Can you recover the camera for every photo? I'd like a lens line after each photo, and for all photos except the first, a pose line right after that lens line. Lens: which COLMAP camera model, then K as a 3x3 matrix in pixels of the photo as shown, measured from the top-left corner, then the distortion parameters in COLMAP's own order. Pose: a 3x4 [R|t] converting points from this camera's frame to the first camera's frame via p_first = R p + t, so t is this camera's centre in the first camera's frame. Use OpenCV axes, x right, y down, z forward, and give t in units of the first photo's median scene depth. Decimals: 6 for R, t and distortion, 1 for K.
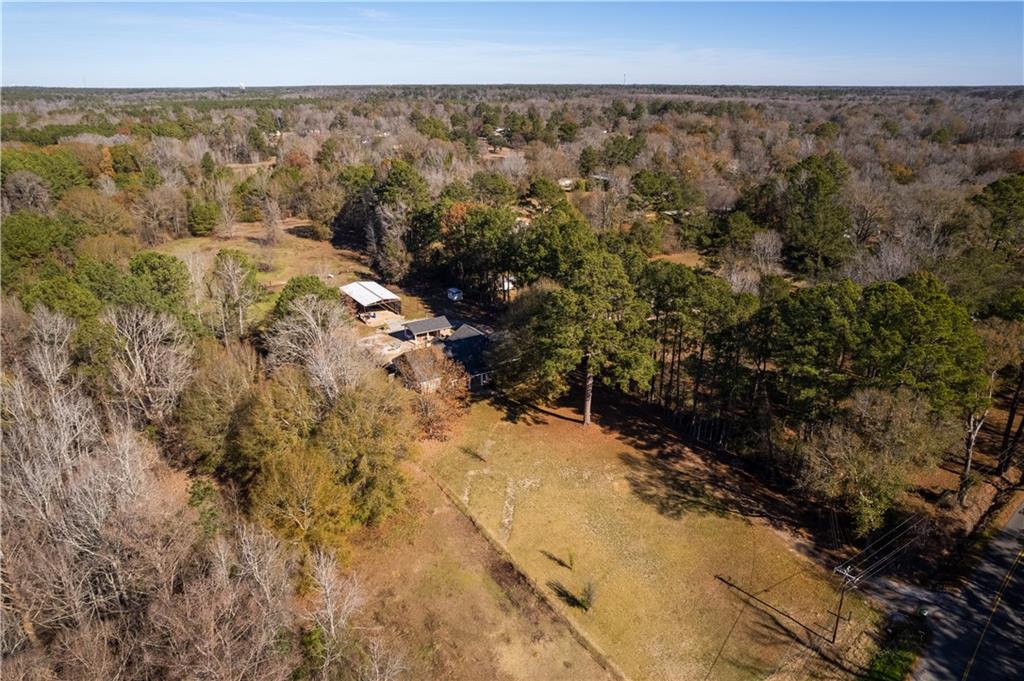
lens RADIAL K [[727.5, 0, 512.0], [0, 727.5, 340.5], [0, 0, 1]] dist [-0.070915, 0.095711]
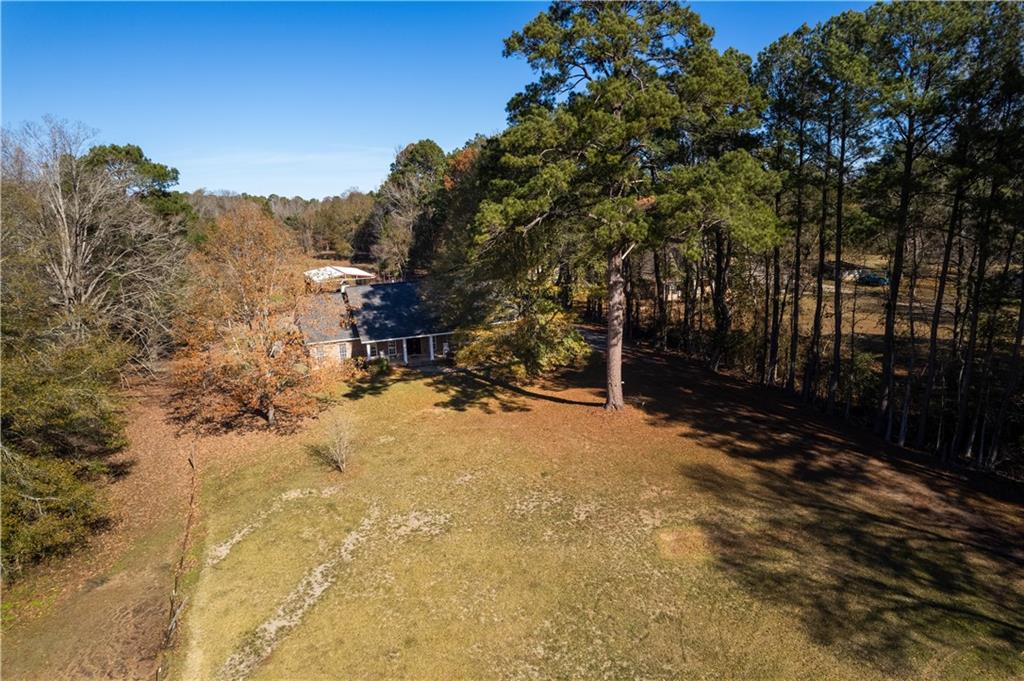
lens RADIAL K [[727.5, 0, 512.0], [0, 727.5, 340.5], [0, 0, 1]] dist [-0.070915, 0.095711]
pose [[0.989115, 0.014508, -0.146430, 0.115565], [-0.035730, 0.989025, -0.143364, 0.152383], [0.142743, 0.147036, 0.978777, 0.629174]]
